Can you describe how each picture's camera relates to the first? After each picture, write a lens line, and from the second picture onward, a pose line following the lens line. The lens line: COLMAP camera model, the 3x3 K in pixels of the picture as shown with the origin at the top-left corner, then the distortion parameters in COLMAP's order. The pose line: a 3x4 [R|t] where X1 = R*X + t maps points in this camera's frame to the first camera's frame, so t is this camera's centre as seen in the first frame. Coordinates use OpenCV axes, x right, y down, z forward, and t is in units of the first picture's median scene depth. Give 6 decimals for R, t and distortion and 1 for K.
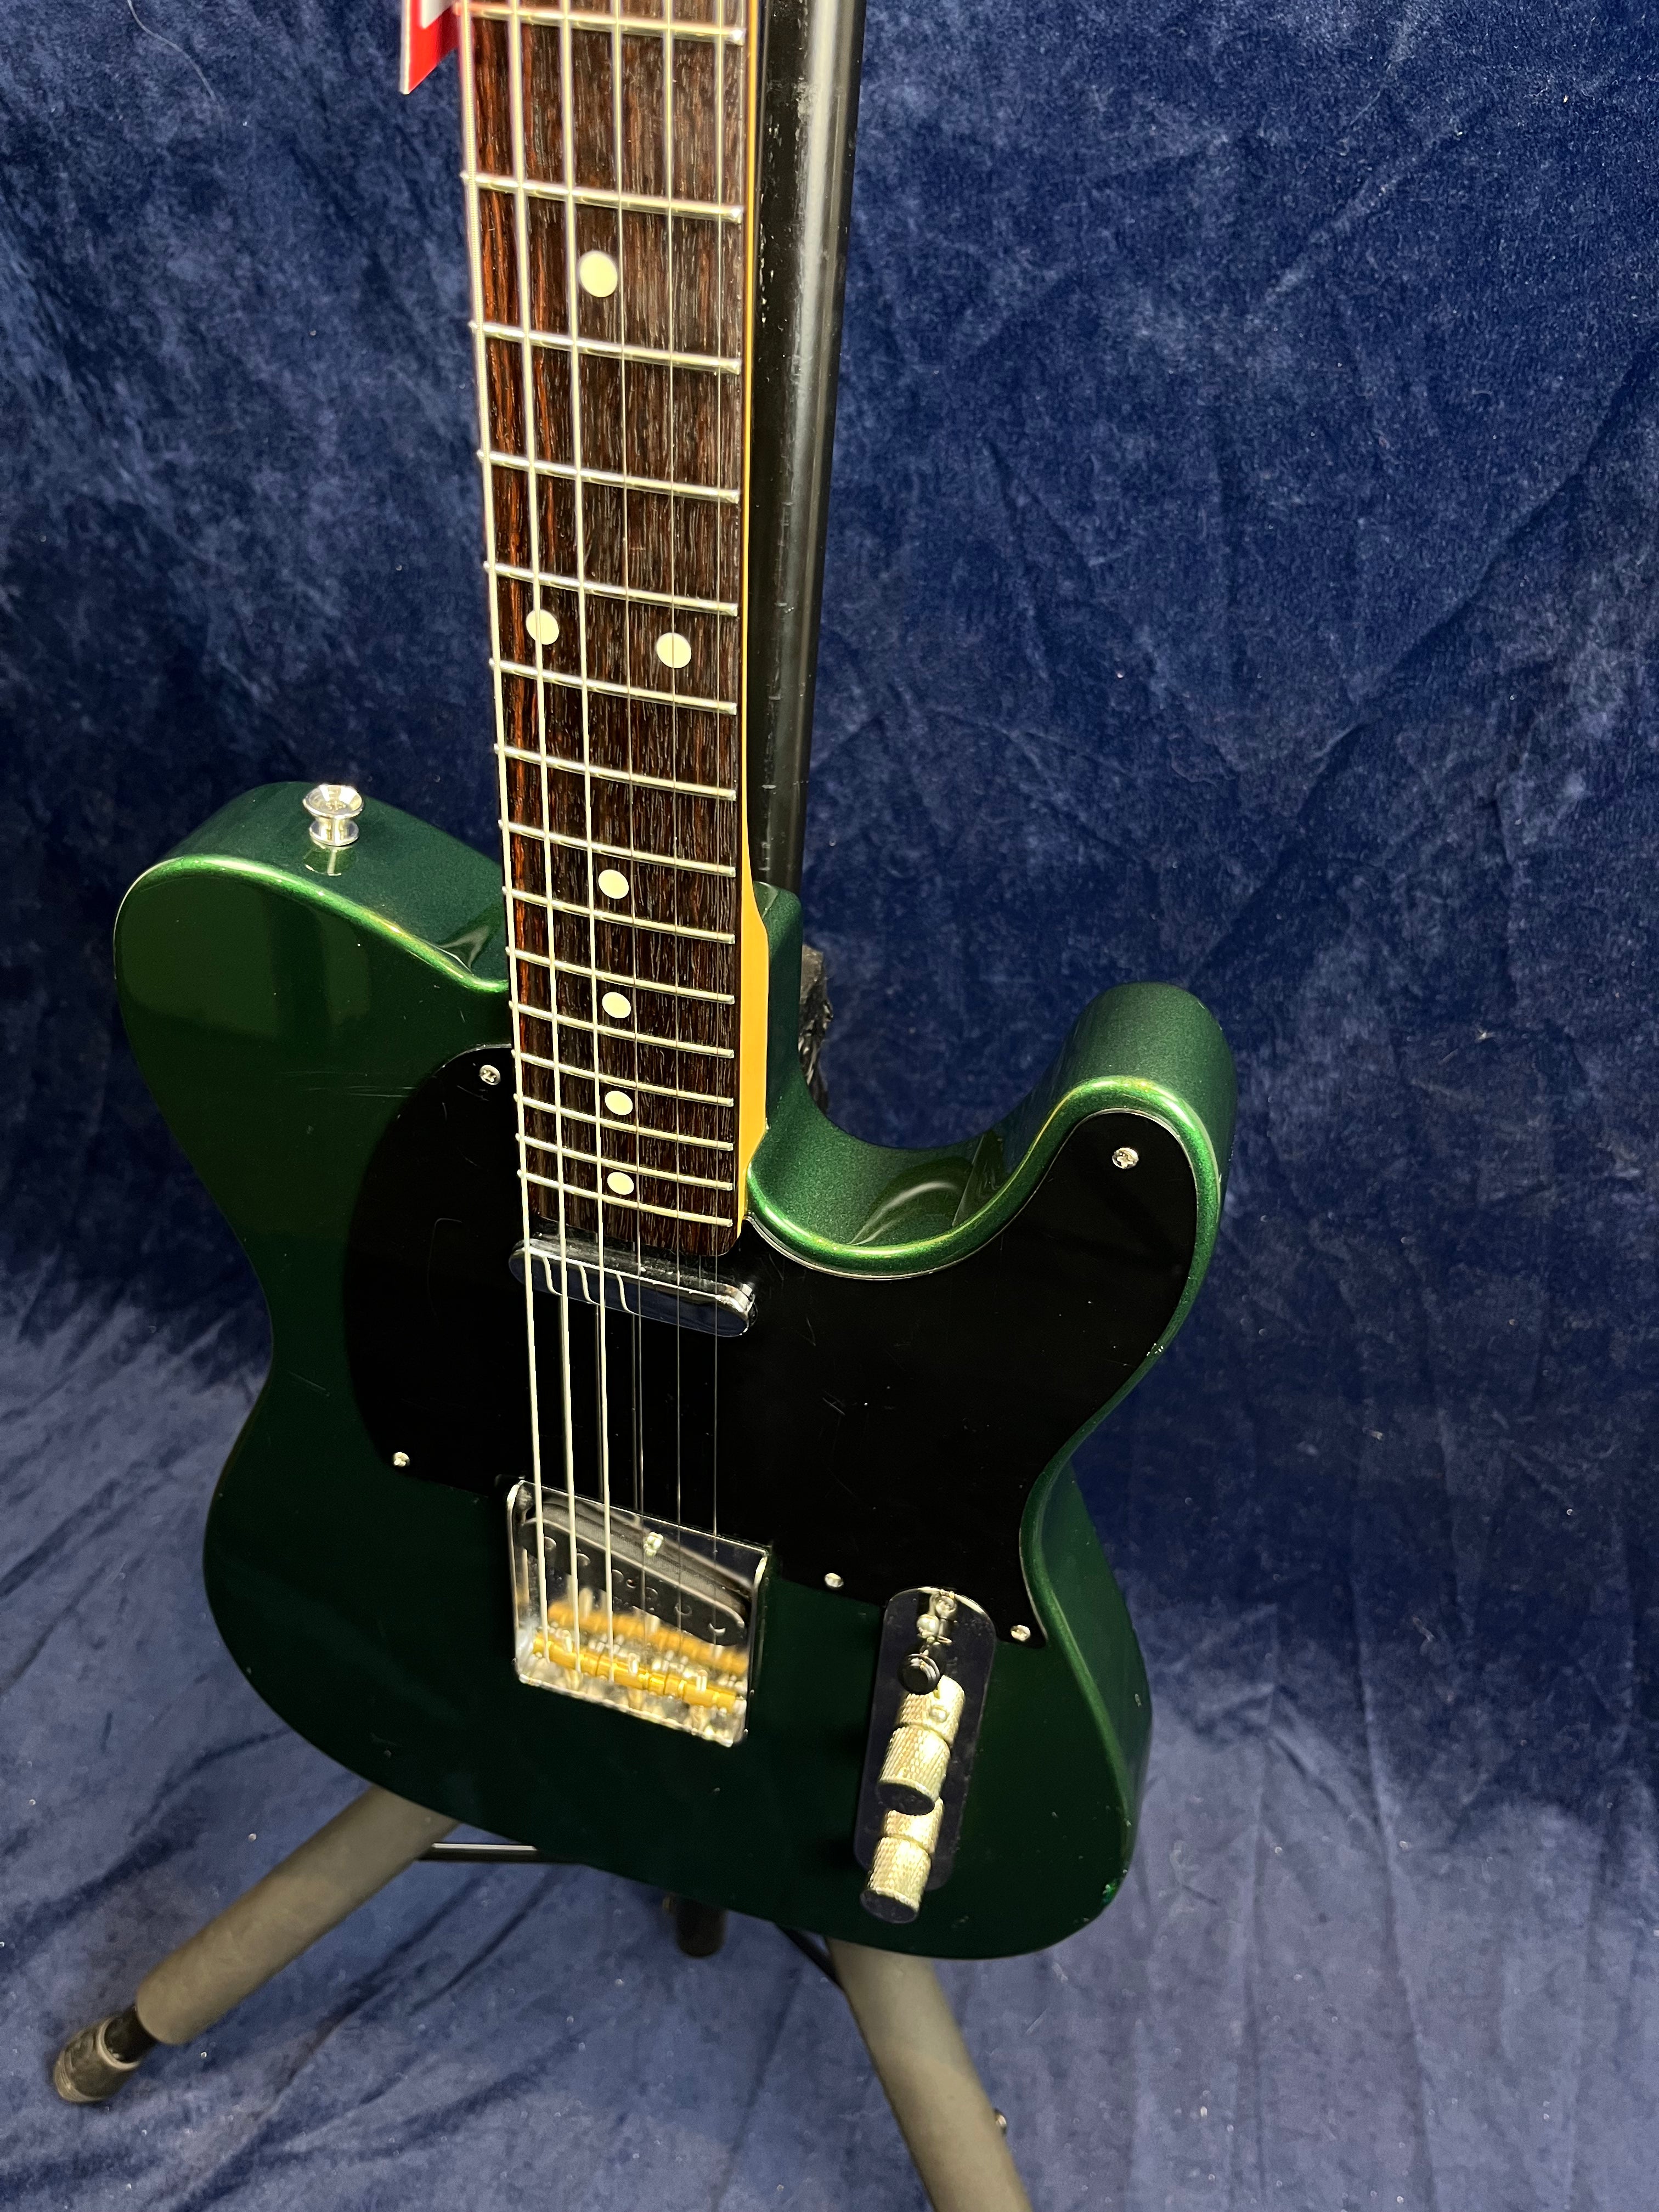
lens RADIAL K [[1697.5, 0, 839.9], [0, 1697.5, 1098.4], [0, 0, 1]] dist [0.058514, -0.096129]
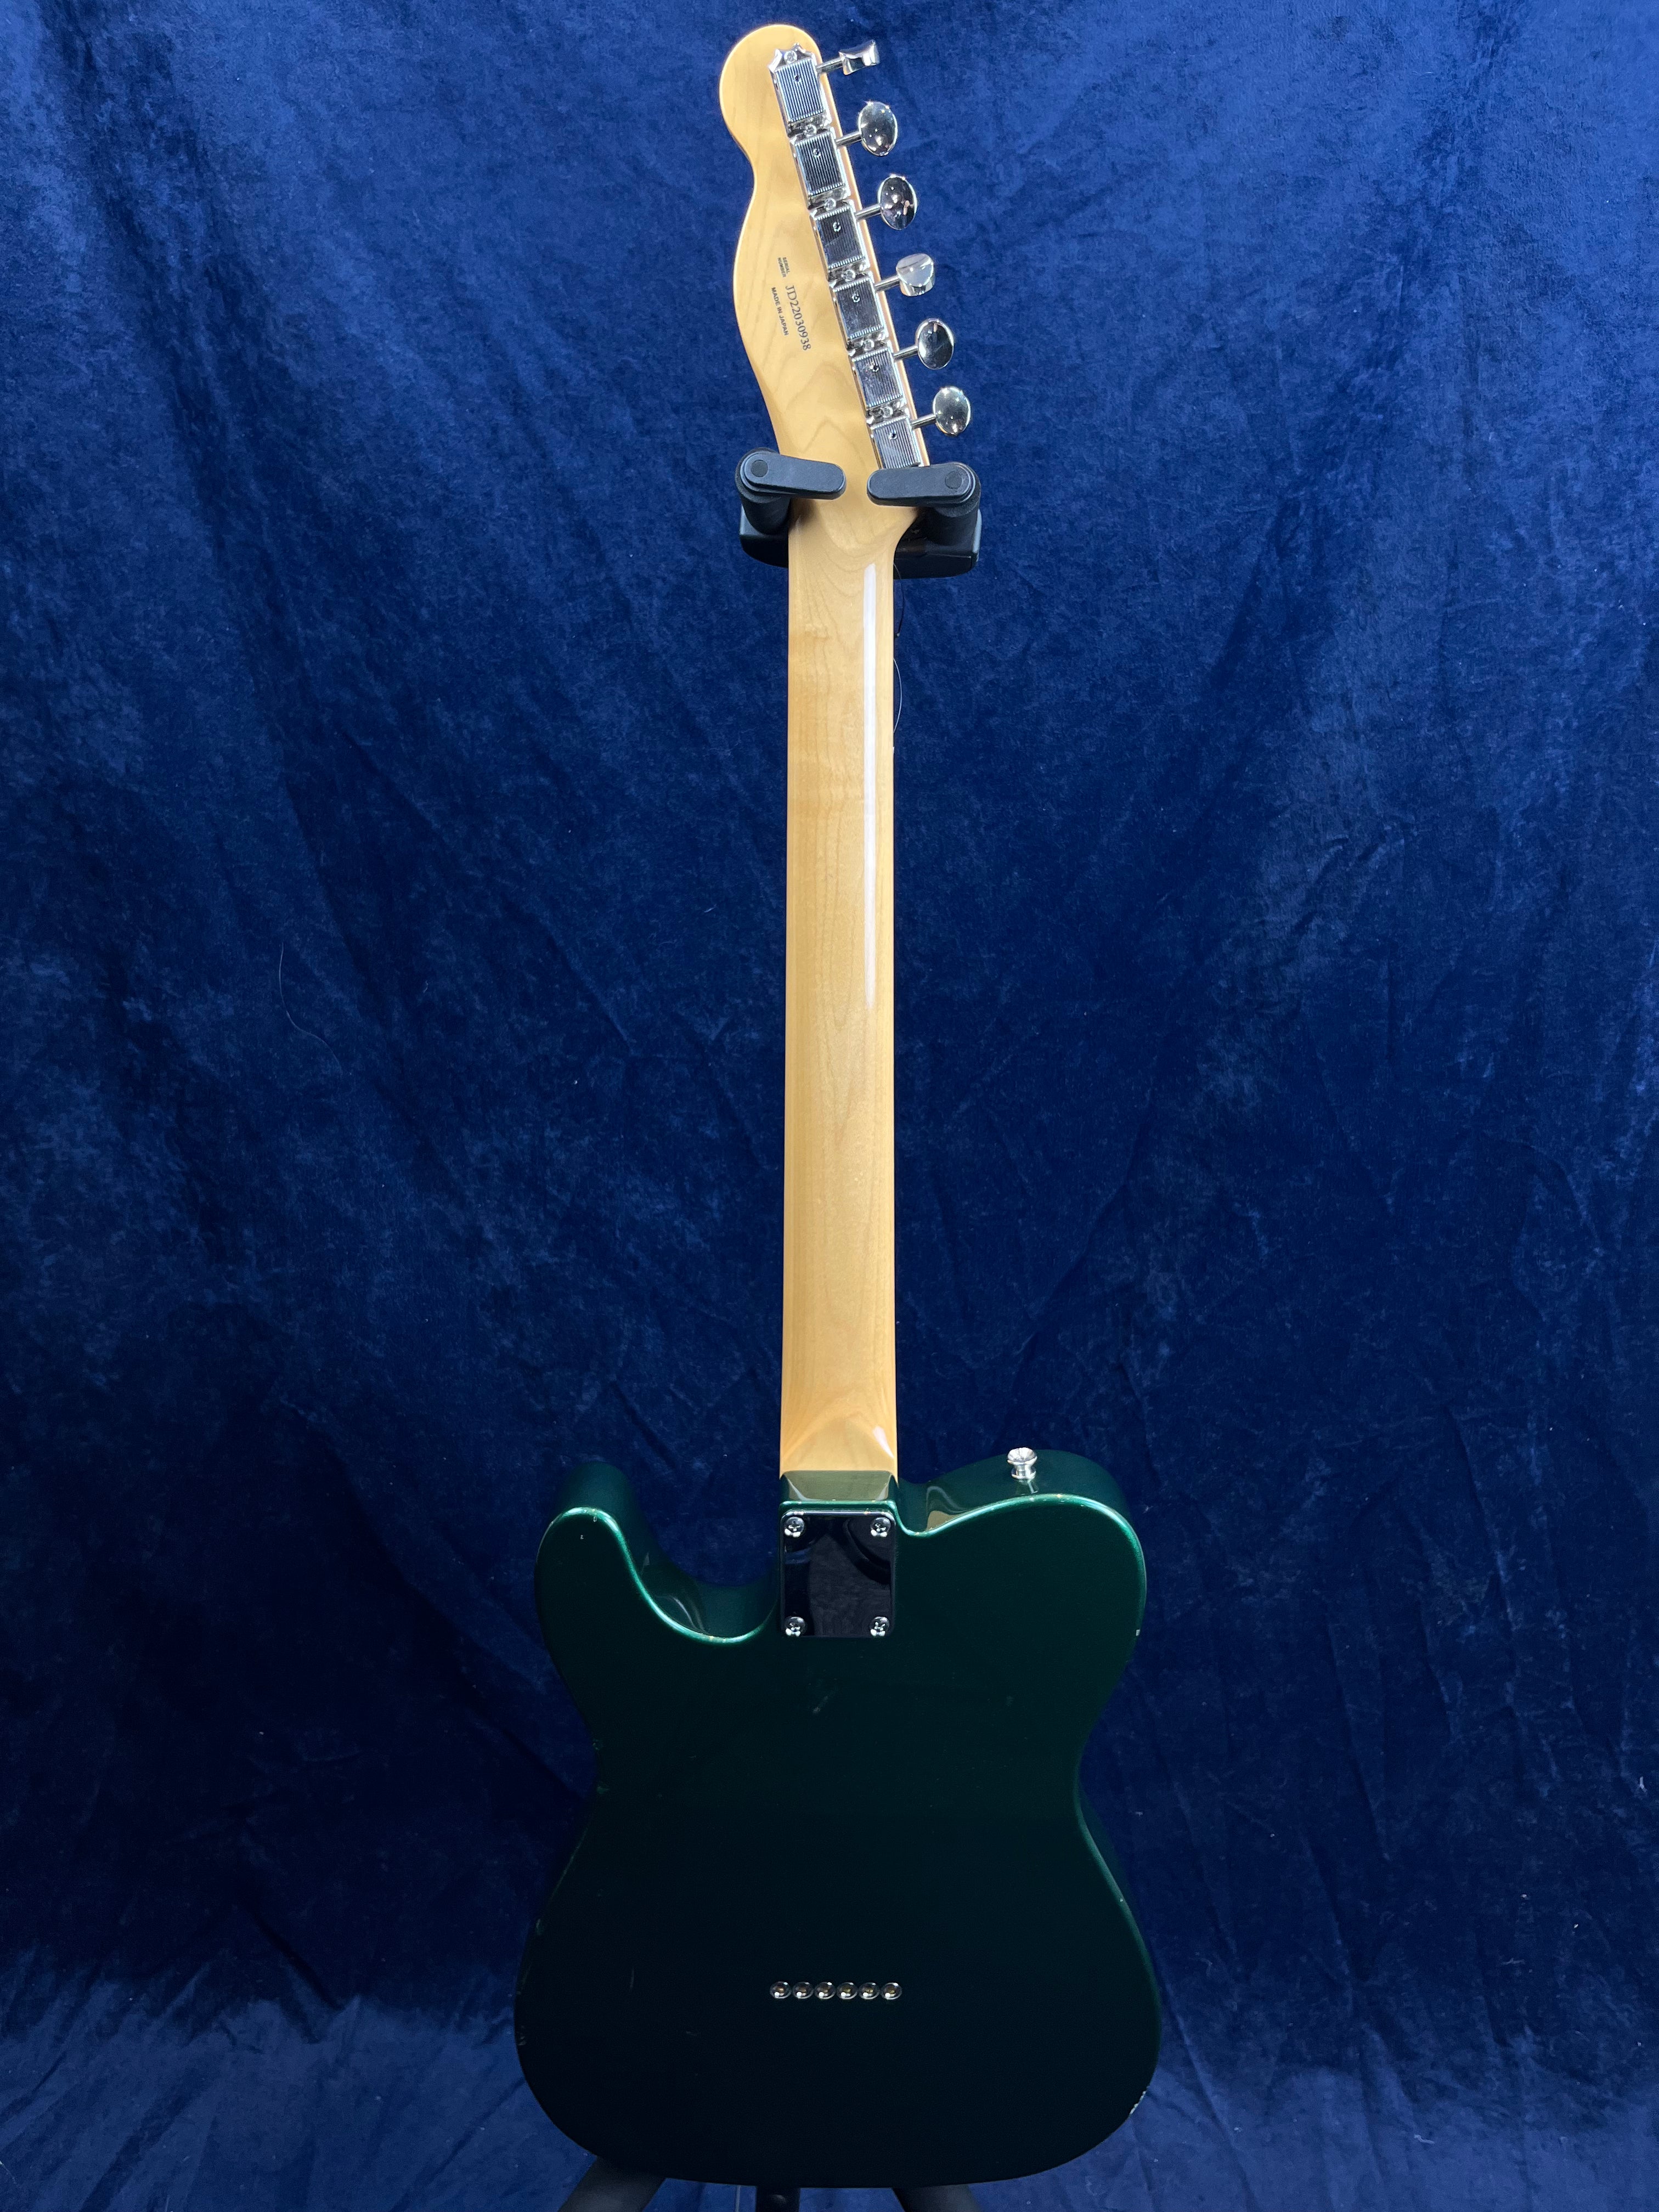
lens RADIAL K [[1668.3, 0, 820.4], [0, 1668.3, 1116.0], [0, 0, 1]] dist [0.055043, -0.093586]
pose [[0.946297, -0.097165, 0.308351, -0.380378], [0.203957, 0.919441, -0.336198, 0.094929], [-0.250844, 0.381033, 0.889882, -0.489068]]
